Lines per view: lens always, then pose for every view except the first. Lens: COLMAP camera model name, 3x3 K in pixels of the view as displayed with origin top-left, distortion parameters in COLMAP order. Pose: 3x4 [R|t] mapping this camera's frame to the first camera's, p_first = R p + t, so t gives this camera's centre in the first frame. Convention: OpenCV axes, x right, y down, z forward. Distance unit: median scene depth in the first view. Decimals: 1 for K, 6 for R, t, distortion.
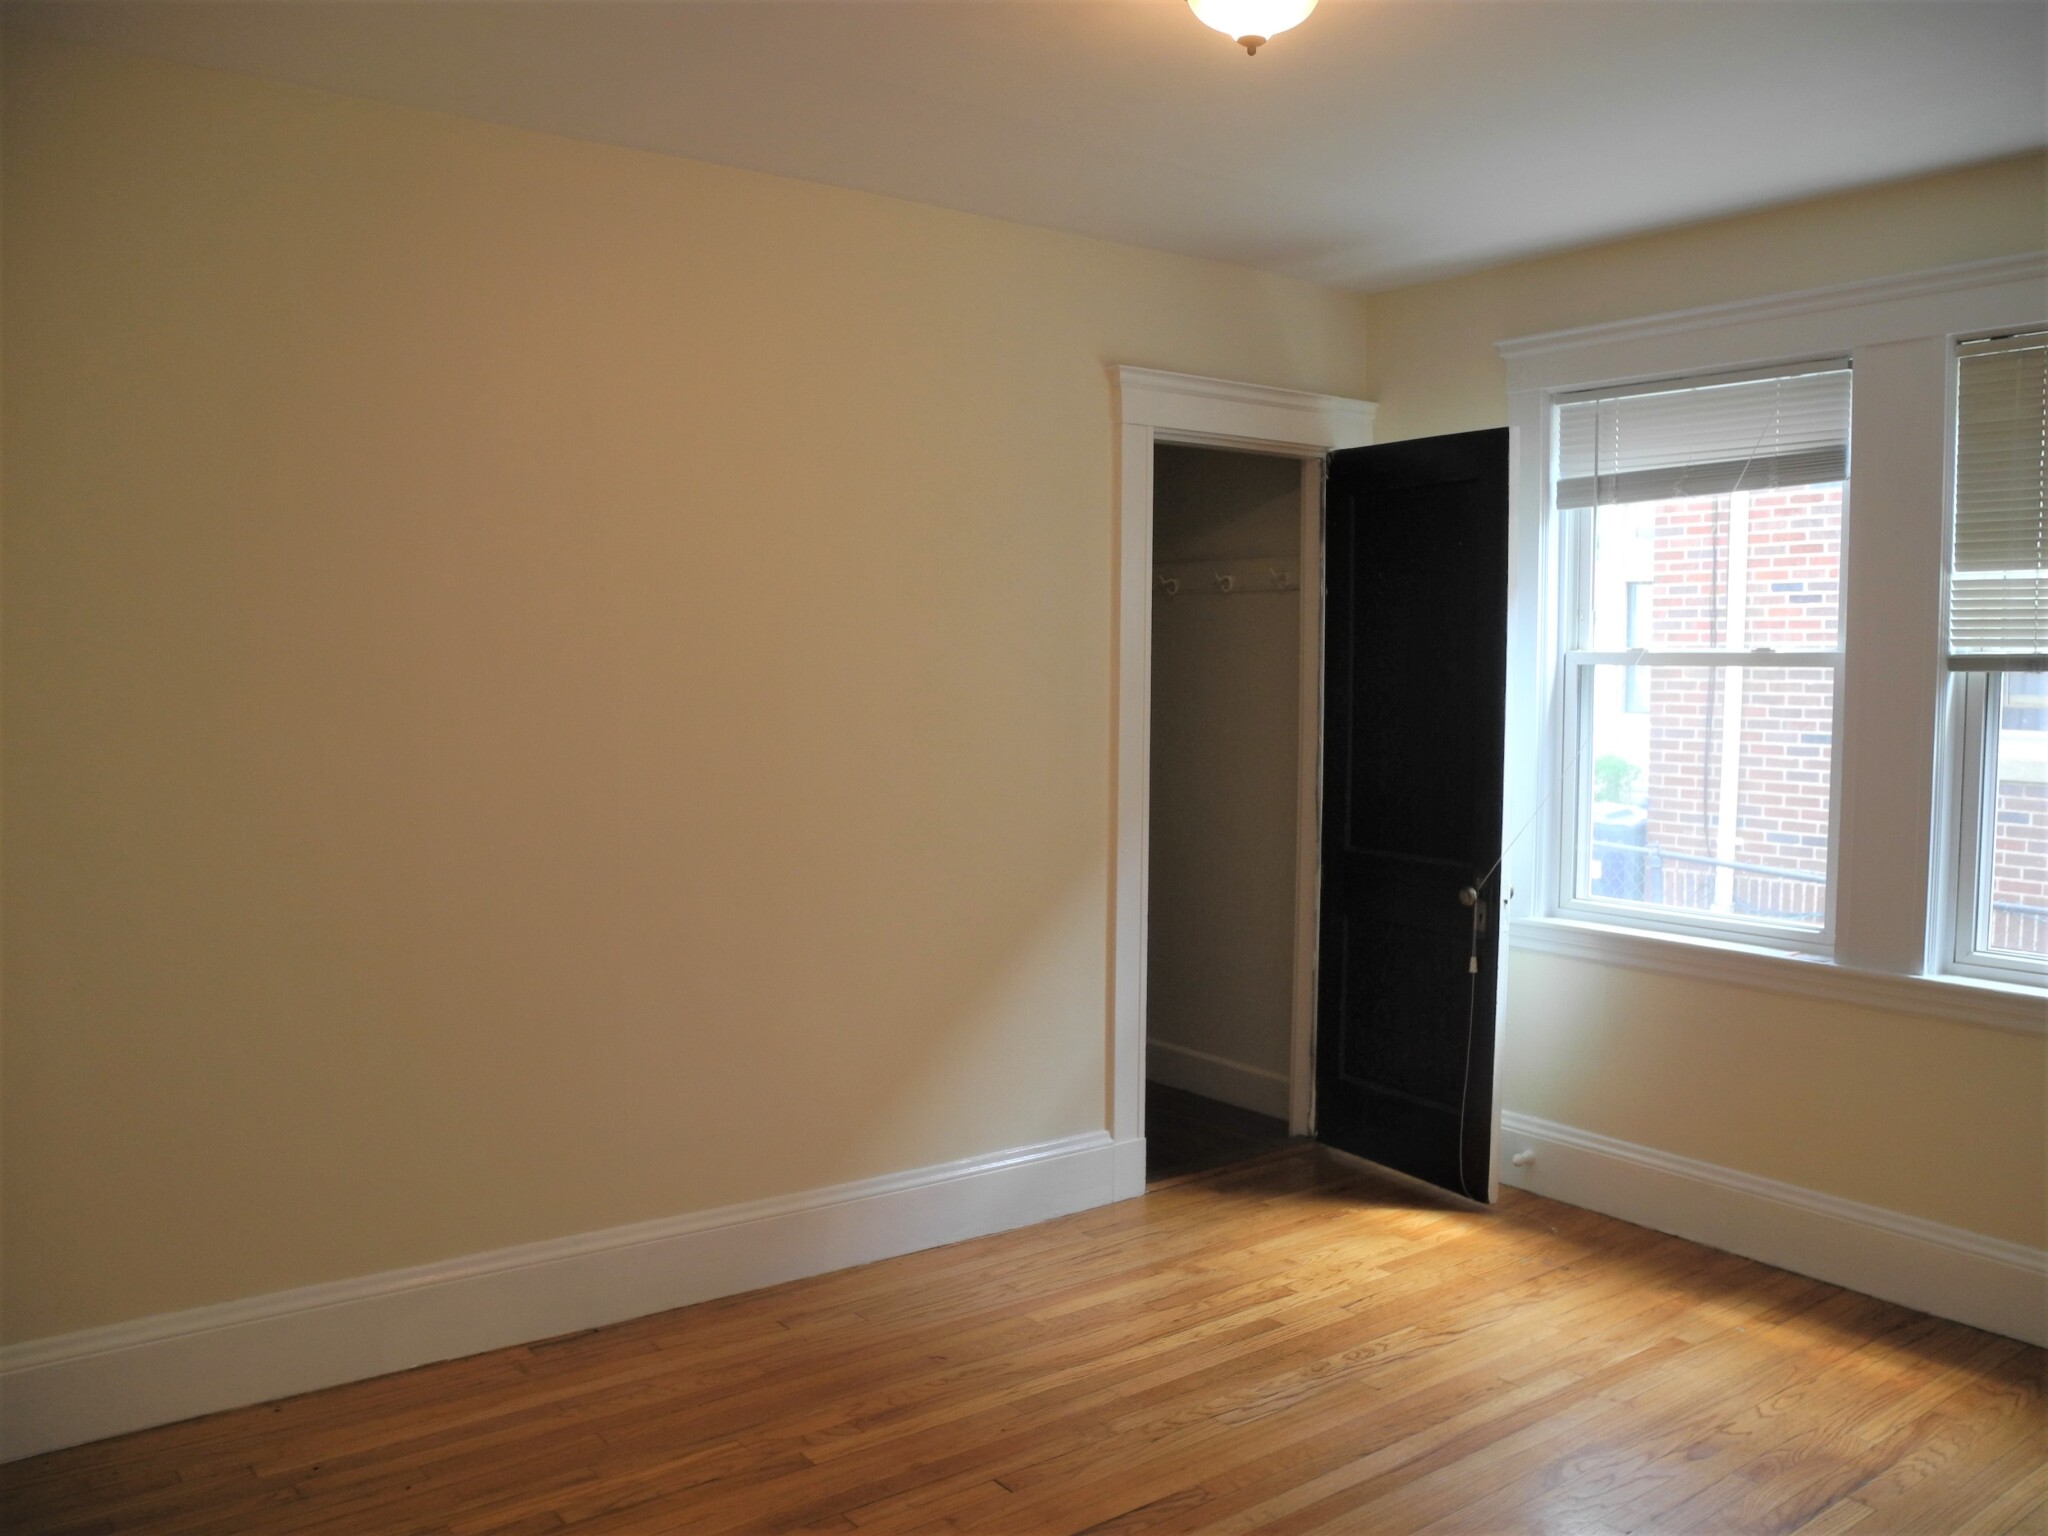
lens RADIAL K [[1682.2, 0, 1024.0], [0, 1682.2, 768.0], [0, 0, 1]] dist [-0.134571, 0.086334]
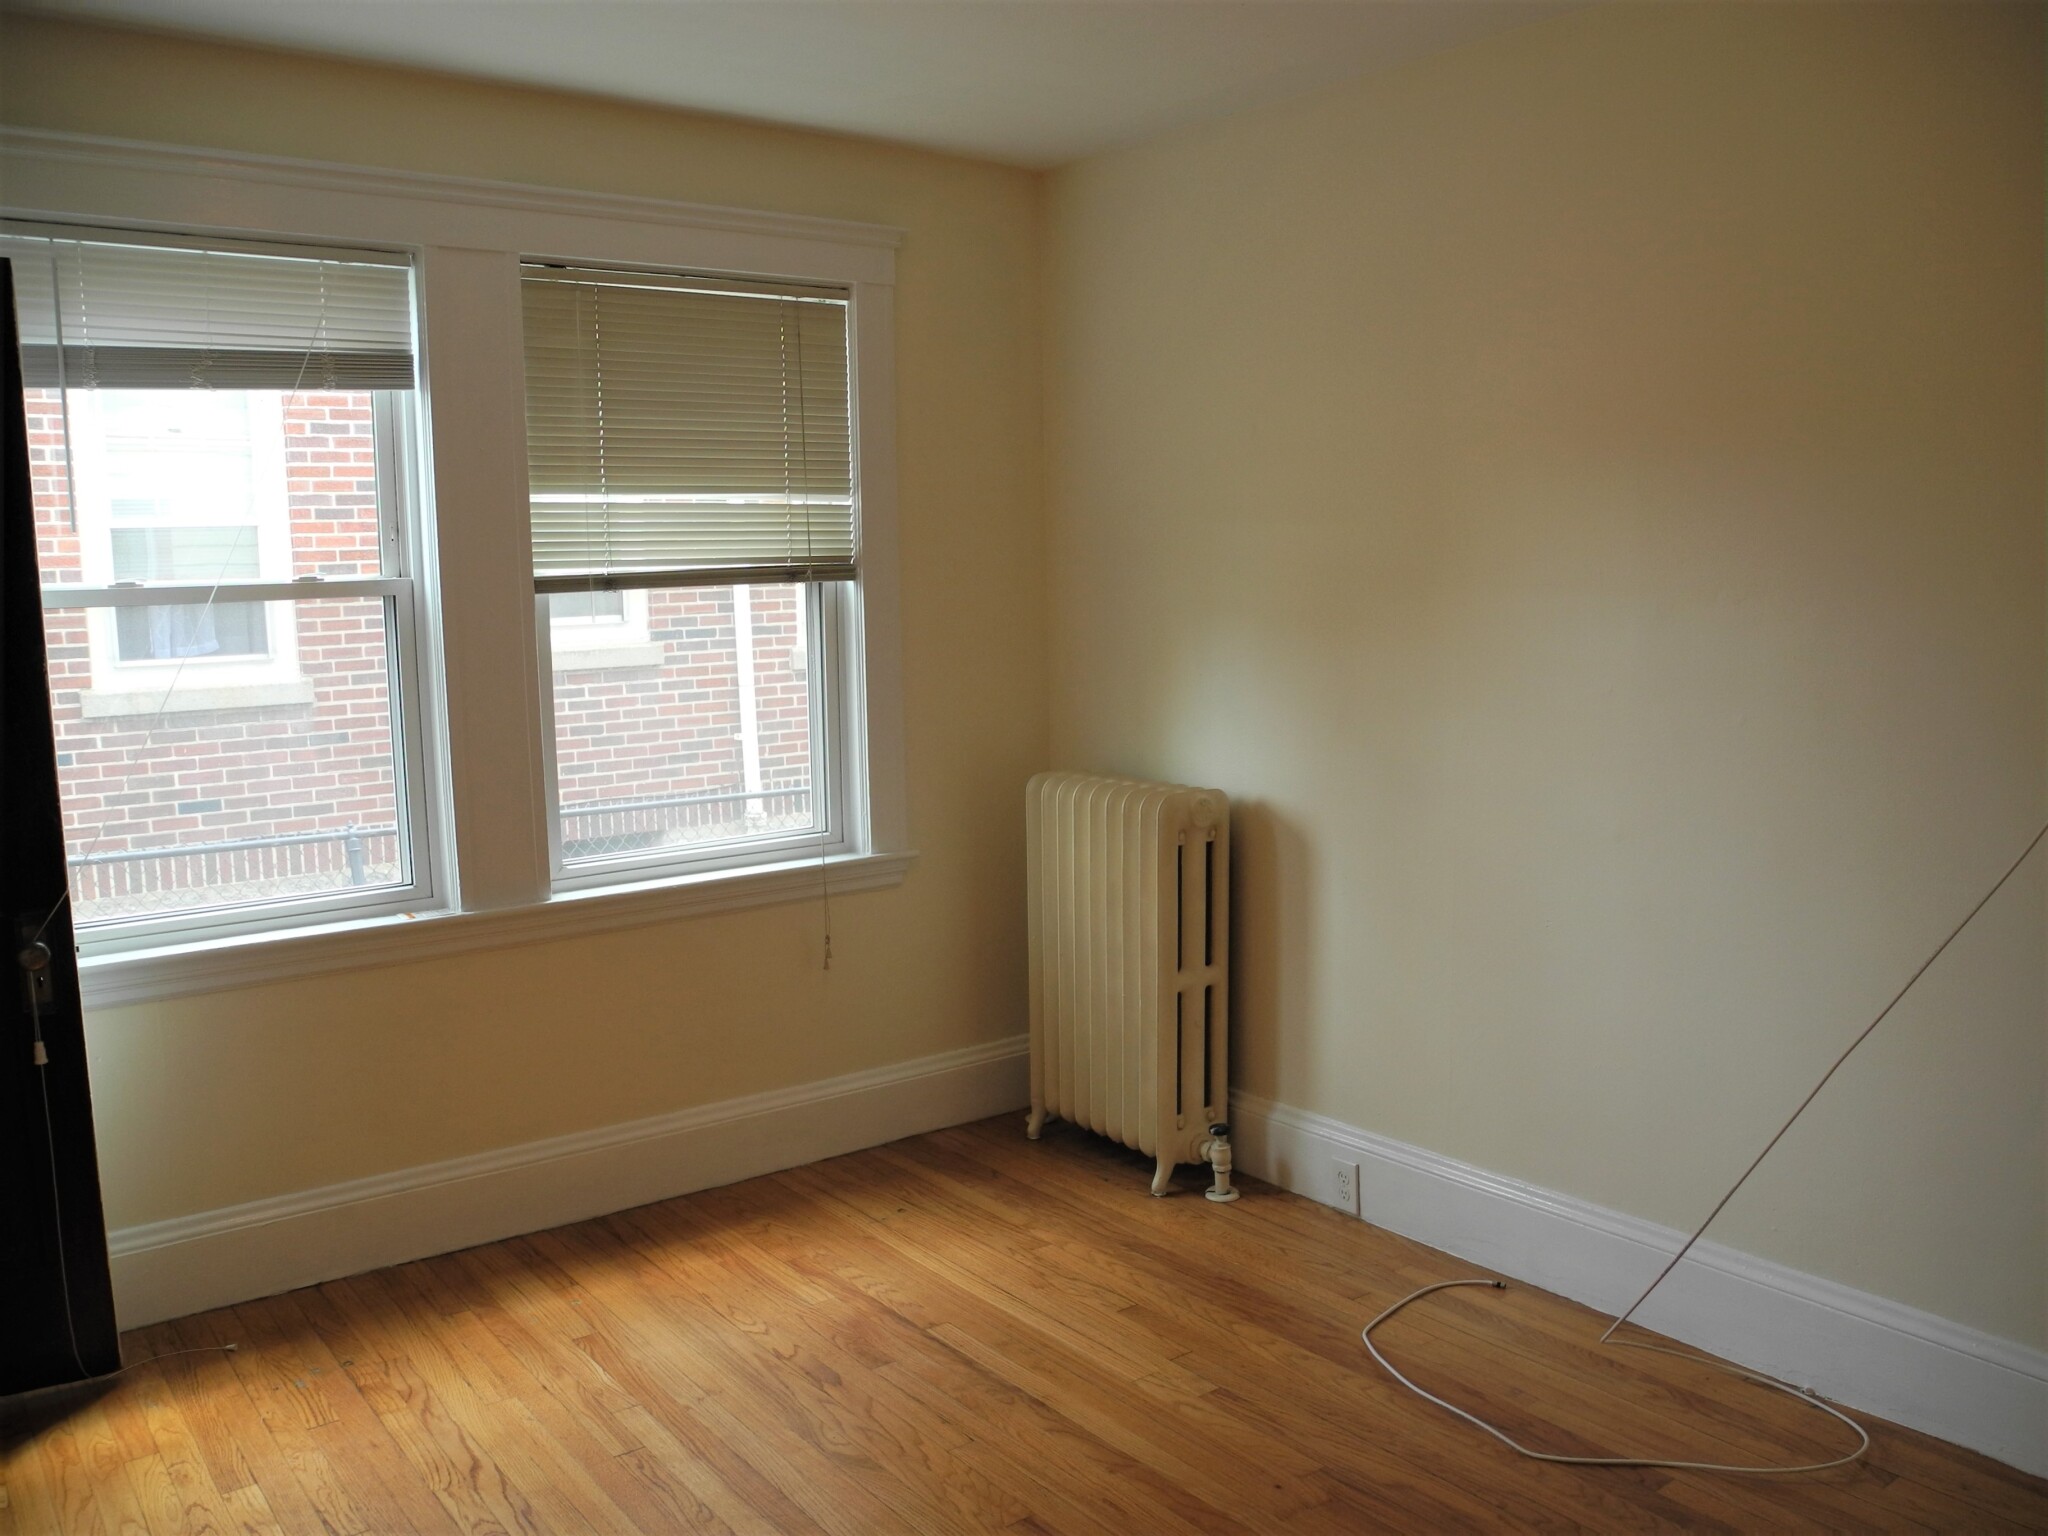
lens RADIAL K [[1682.2, 0, 1024.0], [0, 1682.2, 768.0], [0, 0, 1]] dist [-0.134571, 0.086334]
pose [[-0.025284, -0.125509, 0.991770, -0.430132], [0.081533, 0.988523, 0.127177, -0.054677], [-0.996350, 0.084078, -0.014761, 0.670411]]
